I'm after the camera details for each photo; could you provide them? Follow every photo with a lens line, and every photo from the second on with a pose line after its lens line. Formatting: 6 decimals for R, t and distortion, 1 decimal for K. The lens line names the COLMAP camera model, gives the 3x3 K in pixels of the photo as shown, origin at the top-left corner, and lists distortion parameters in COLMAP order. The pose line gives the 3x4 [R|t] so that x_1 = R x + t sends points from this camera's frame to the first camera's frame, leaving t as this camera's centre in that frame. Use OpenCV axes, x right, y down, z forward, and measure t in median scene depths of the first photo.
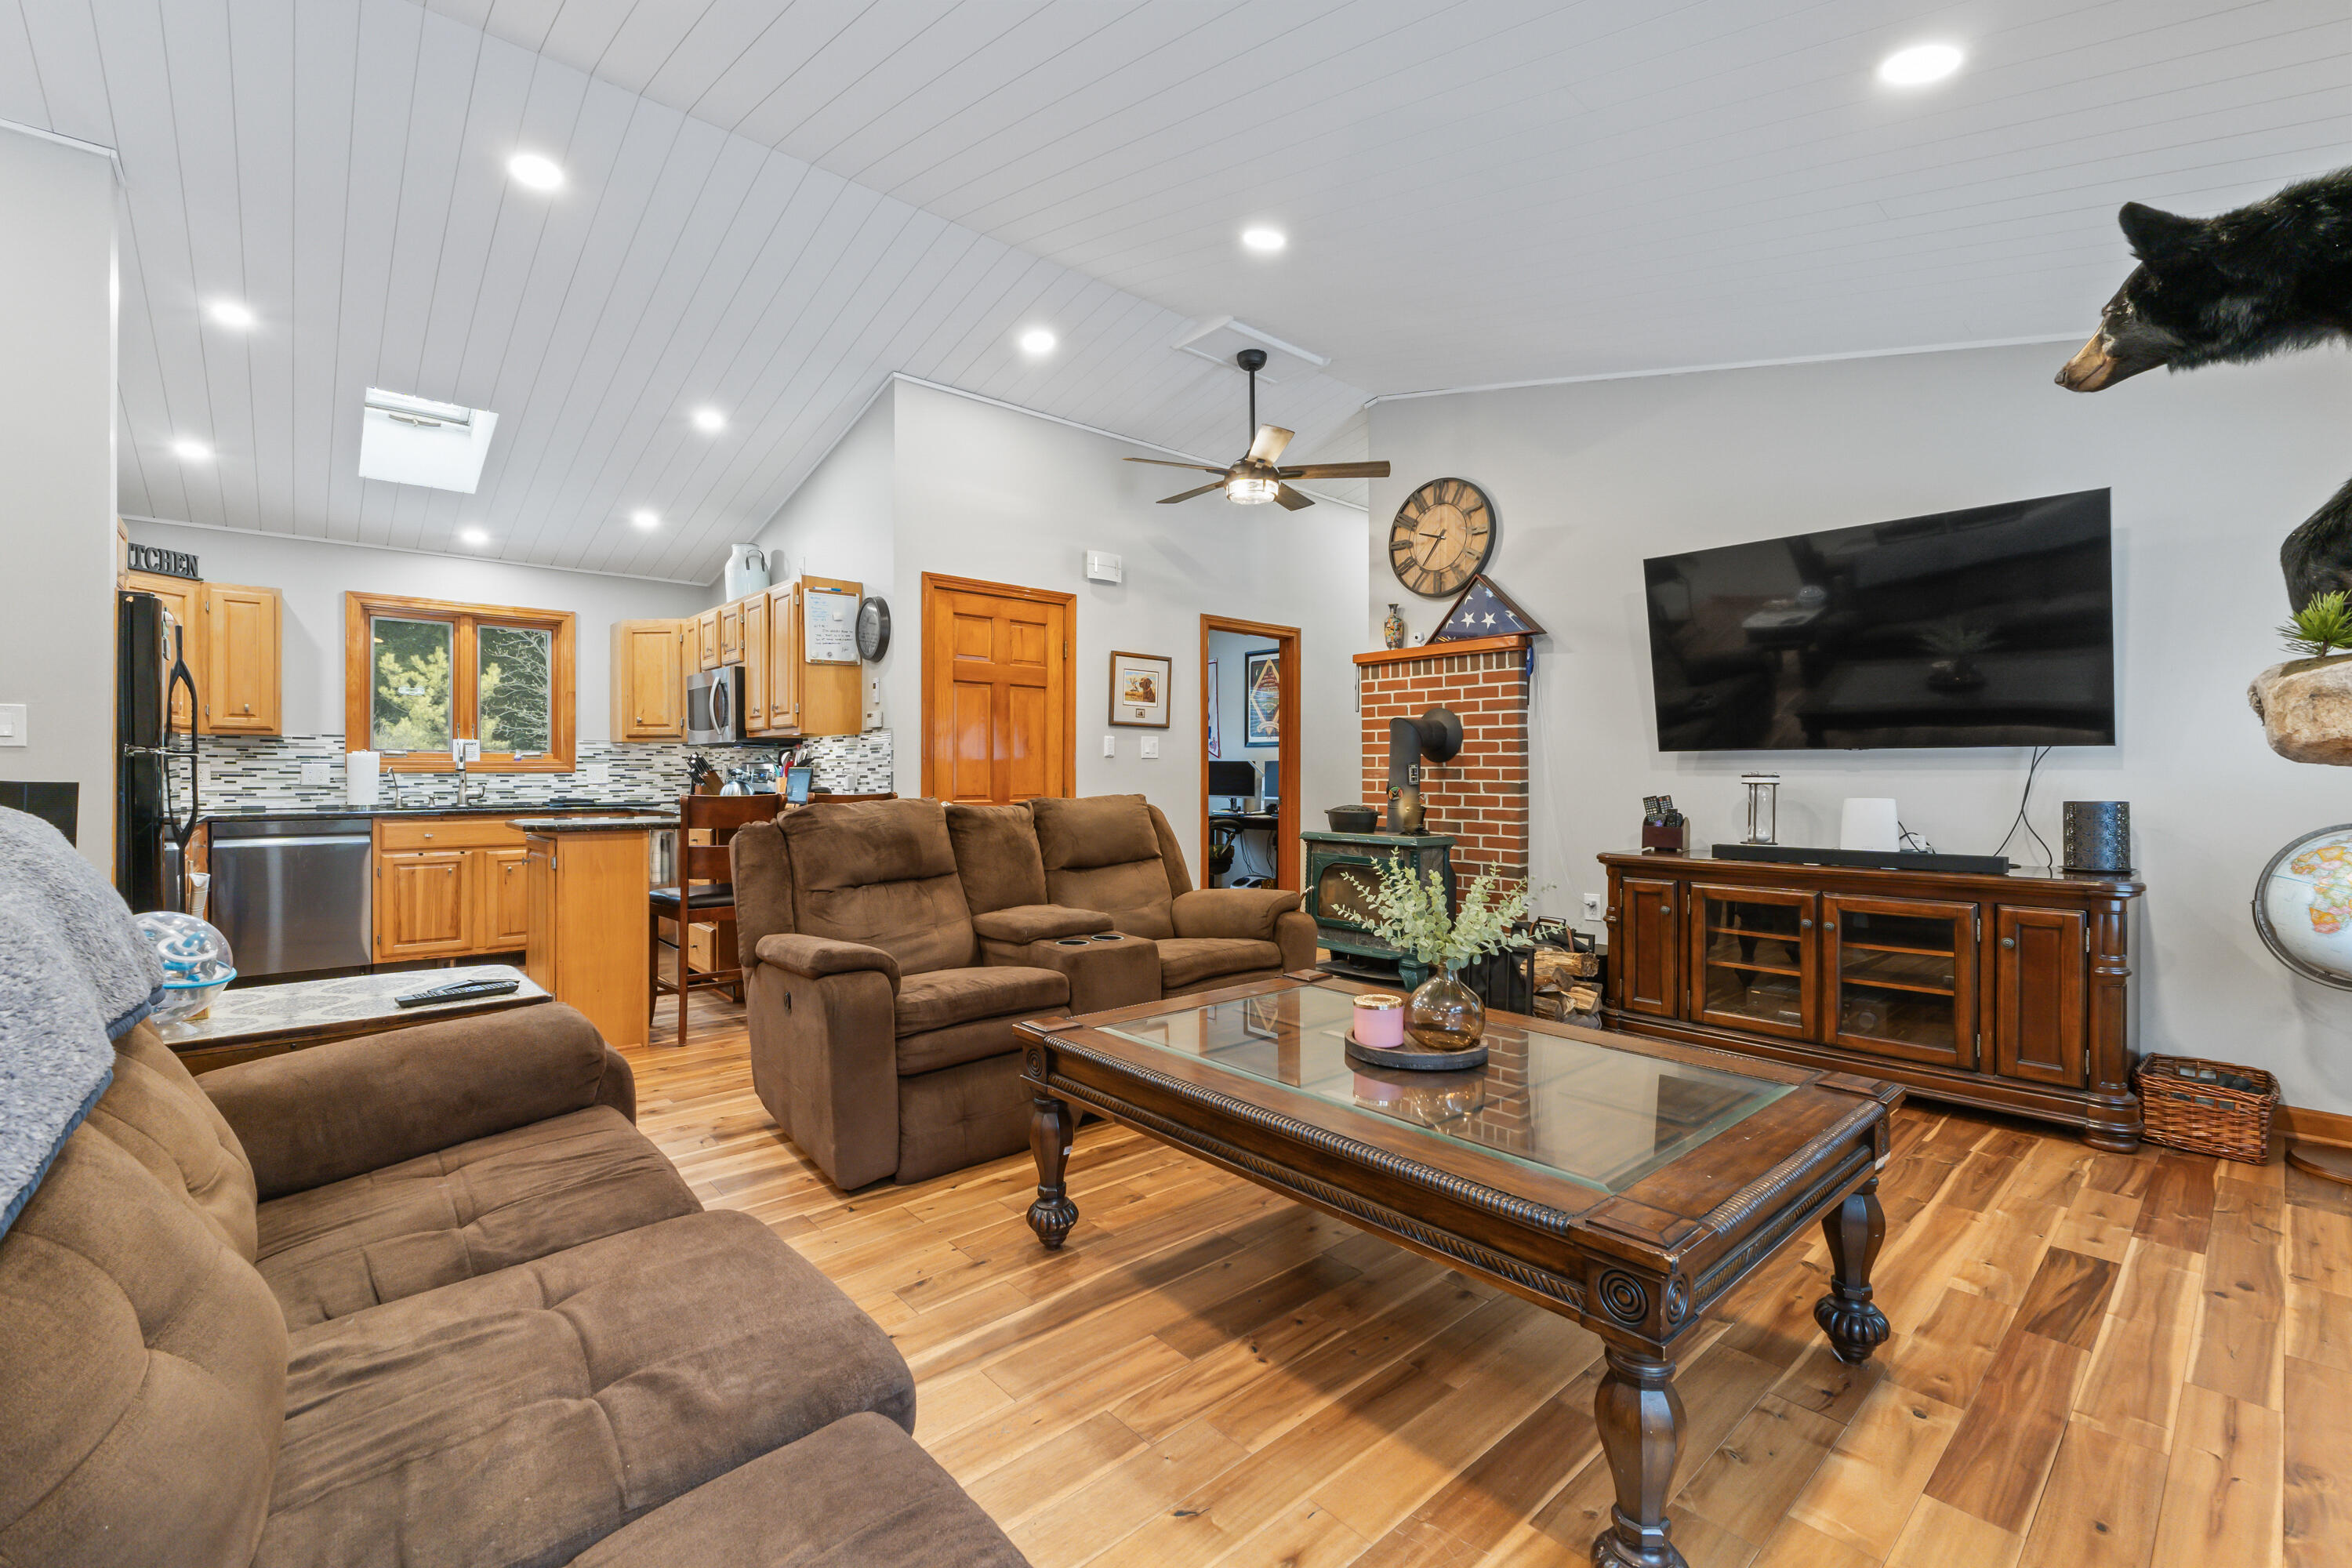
lens RADIAL K [[997.9, 0, 1175.9], [0, 997.9, 771.8], [0, 0, 1]] dist [-0.004194, 0.000556]
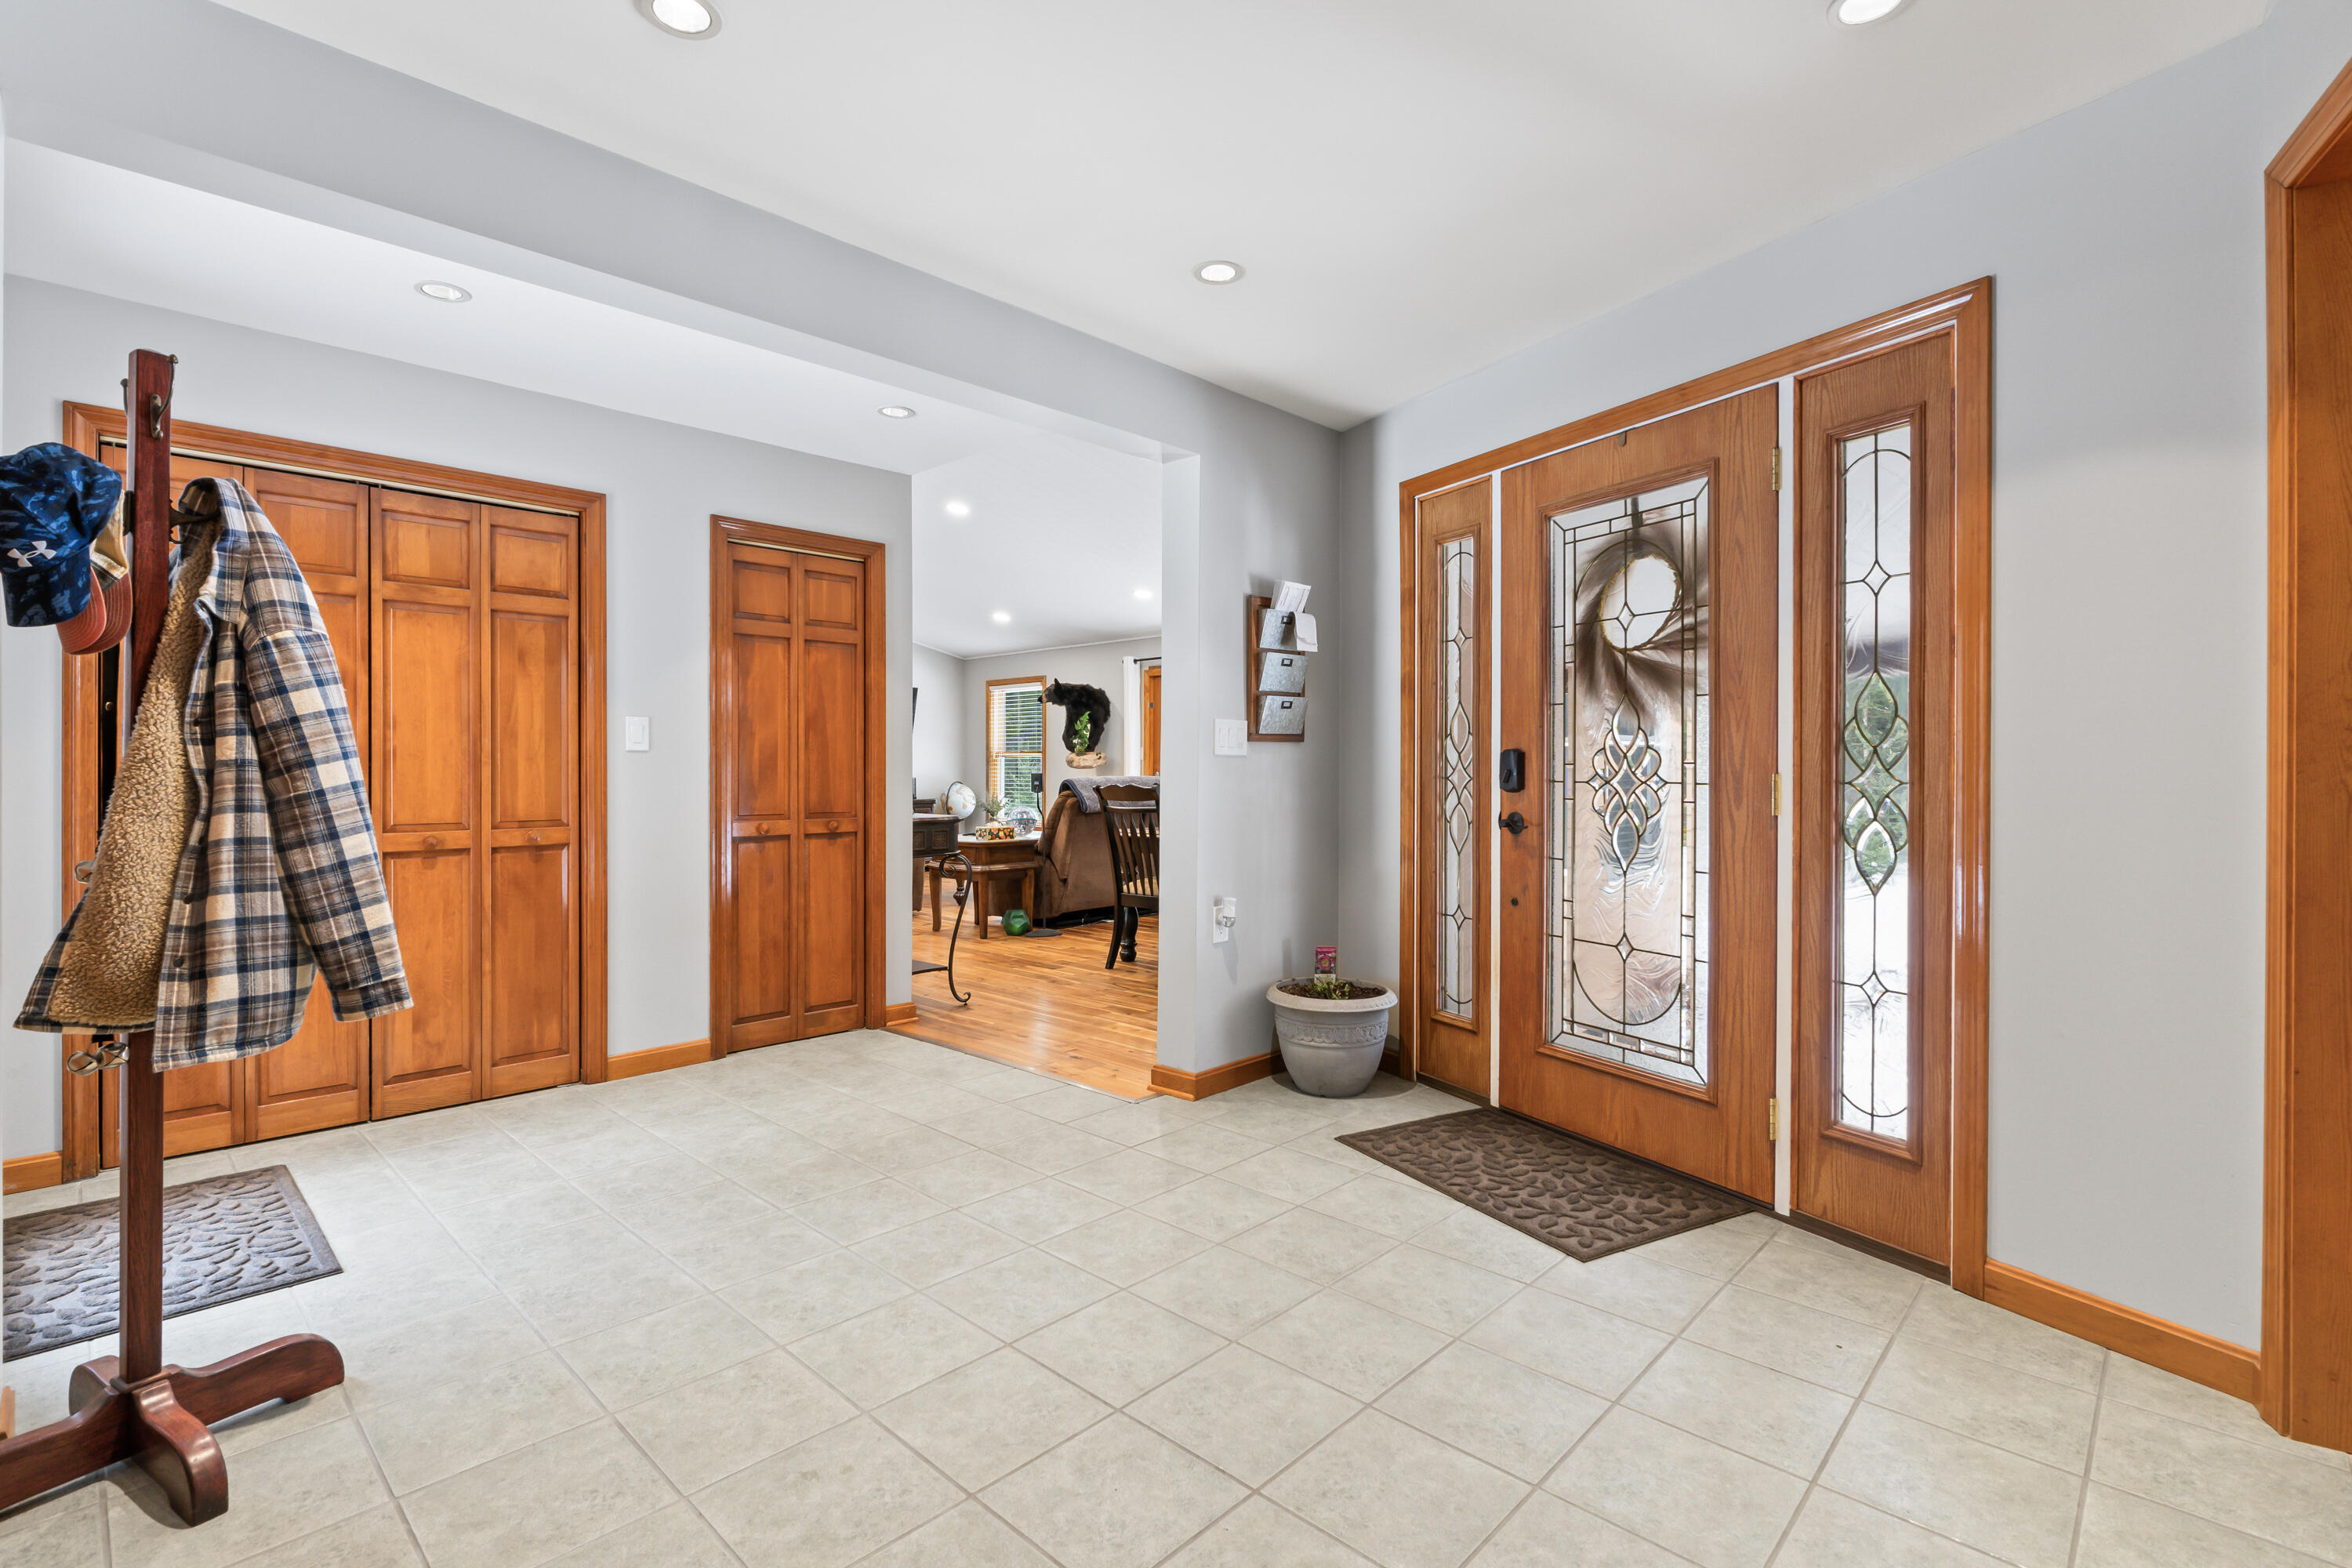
lens RADIAL K [[1087.0, 0, 1172.6], [0, 1087.0, 775.2], [0, 0, 1]] dist [0.001411, 0.000204]
pose [[-0.082258, -0.009327, 0.996567, -1.717223], [-0.001536, 0.999956, 0.009232, -0.008116], [-0.996610, -0.000771, -0.082269, 0.245228]]
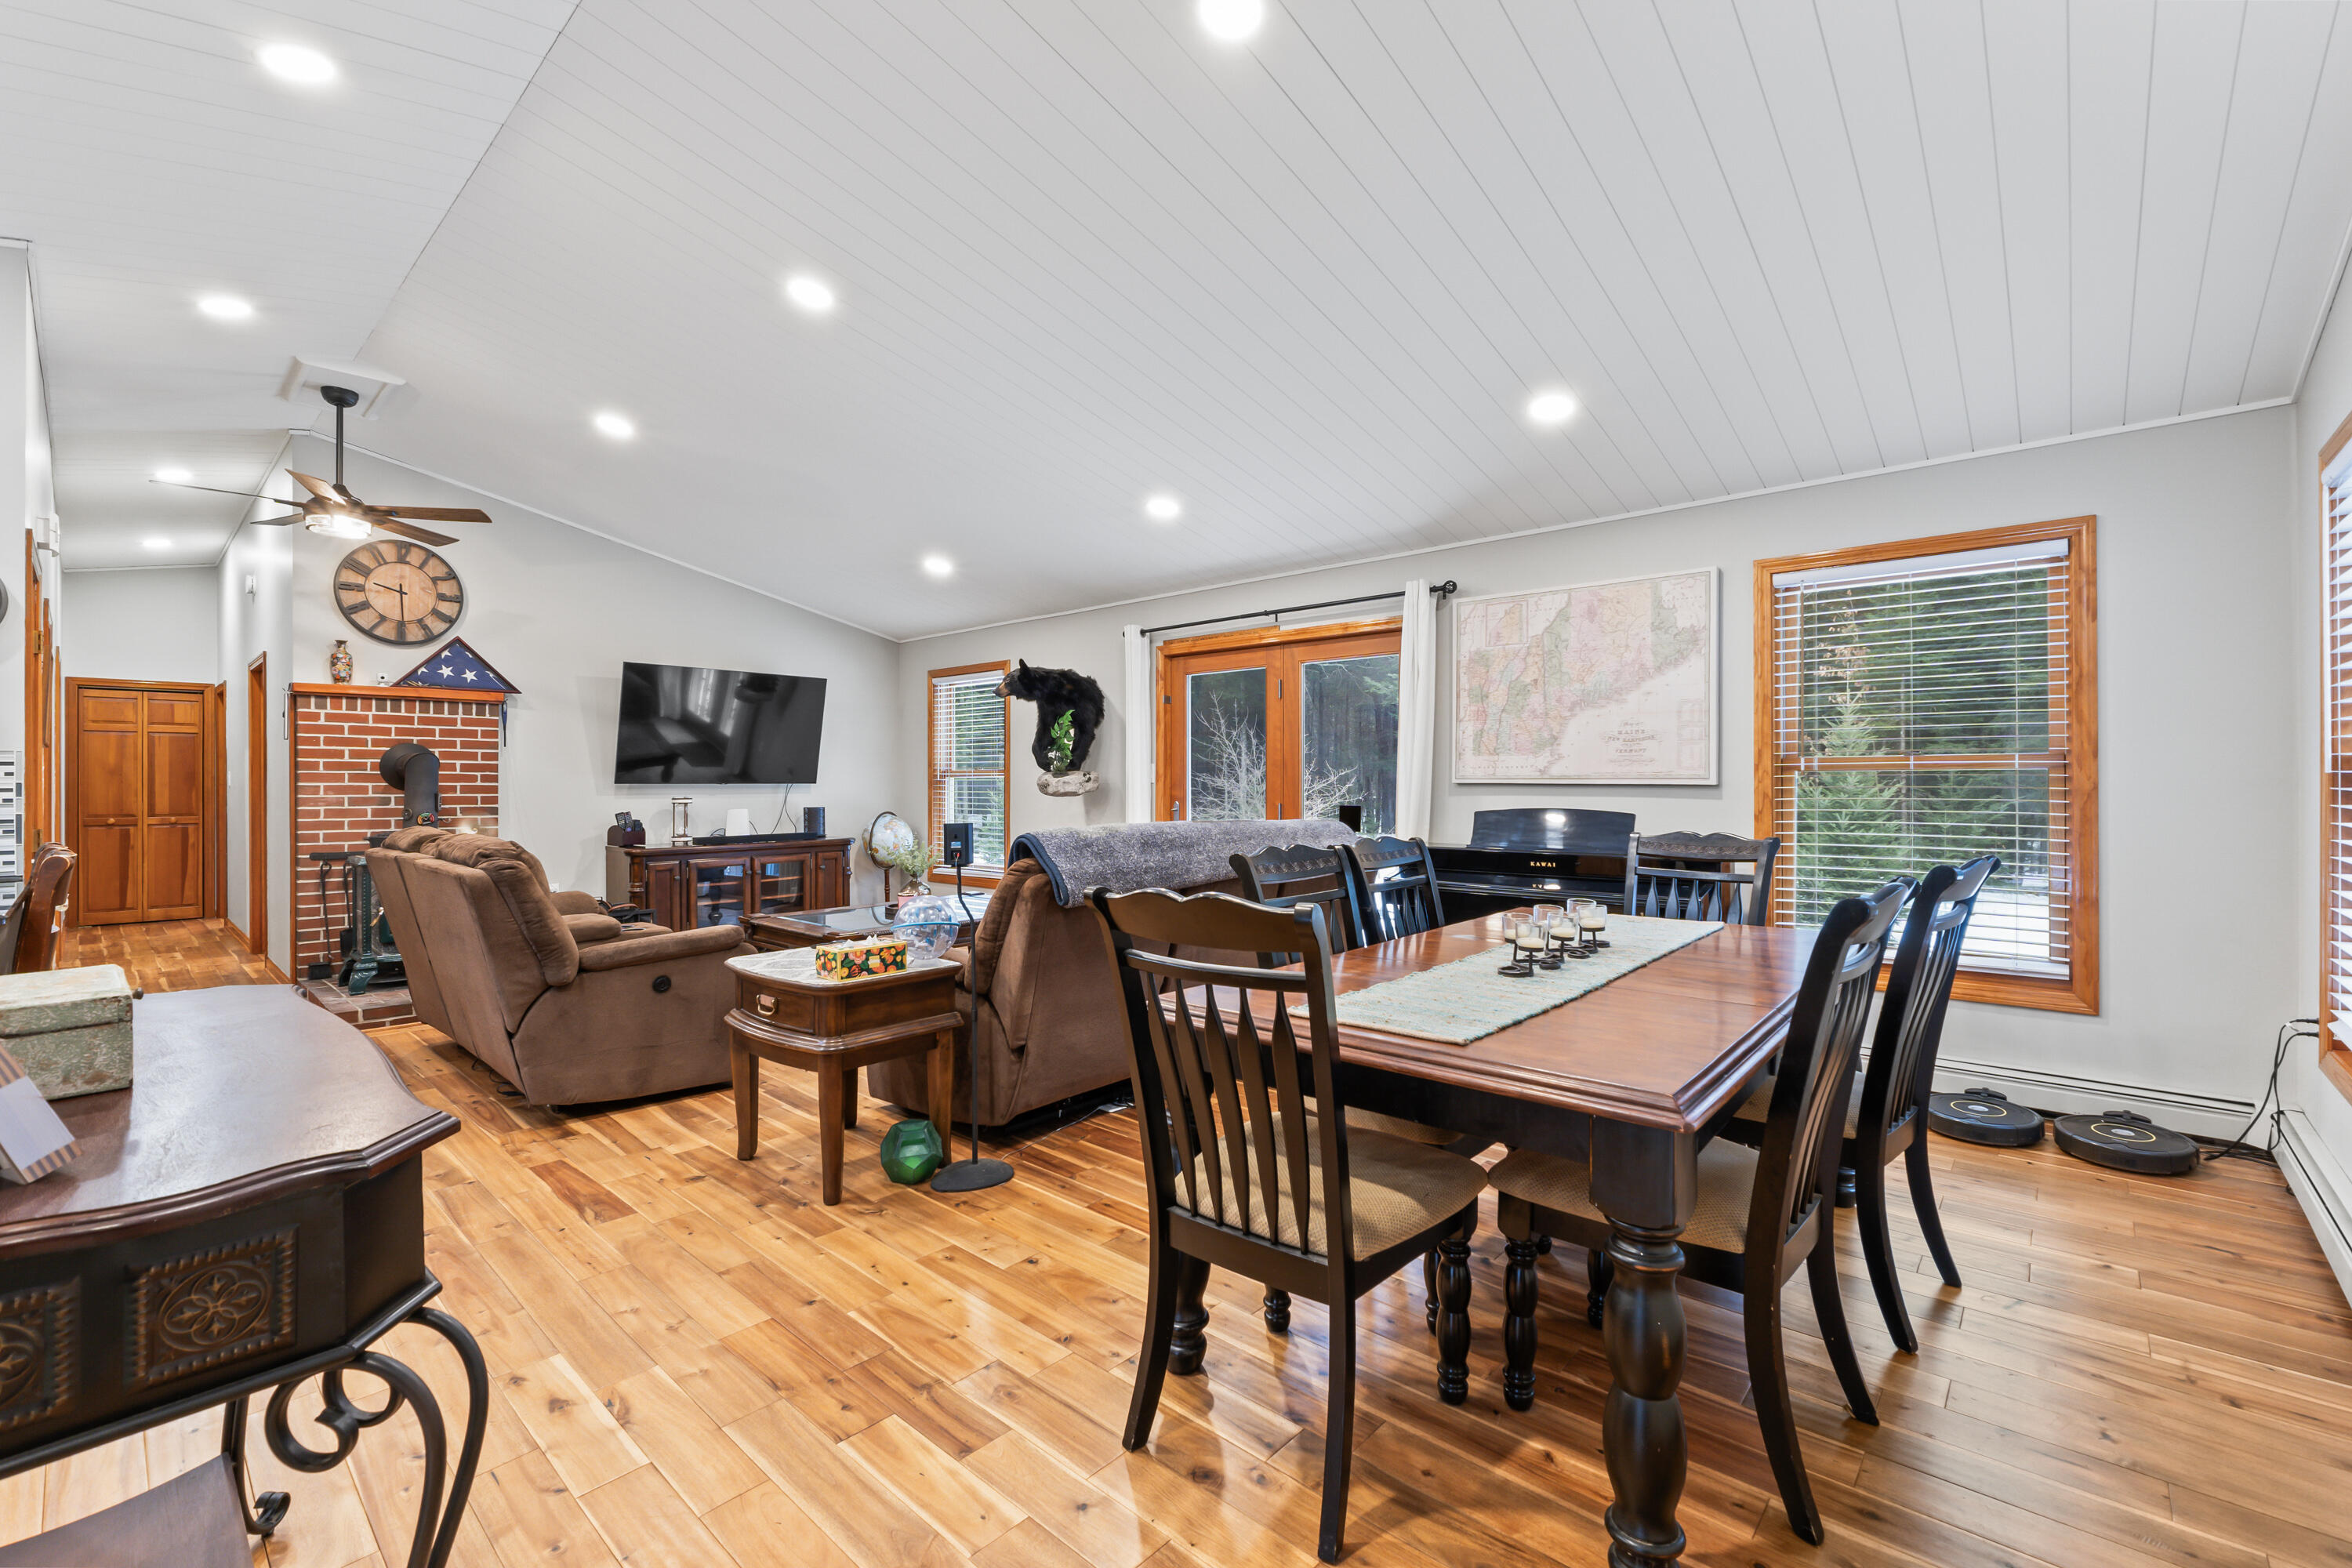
lens RADIAL K [[997.9, 0, 1170.6], [0, 997.9, 782.3], [0, 0, 1]] dist [-0.004194, 0.000556]
pose [[-0.103782, -0.002470, 0.994597, -0.924631], [-0.000748, 0.999997, 0.002405, -0.021756], [-0.994600, -0.000494, -0.103783, 0.241156]]
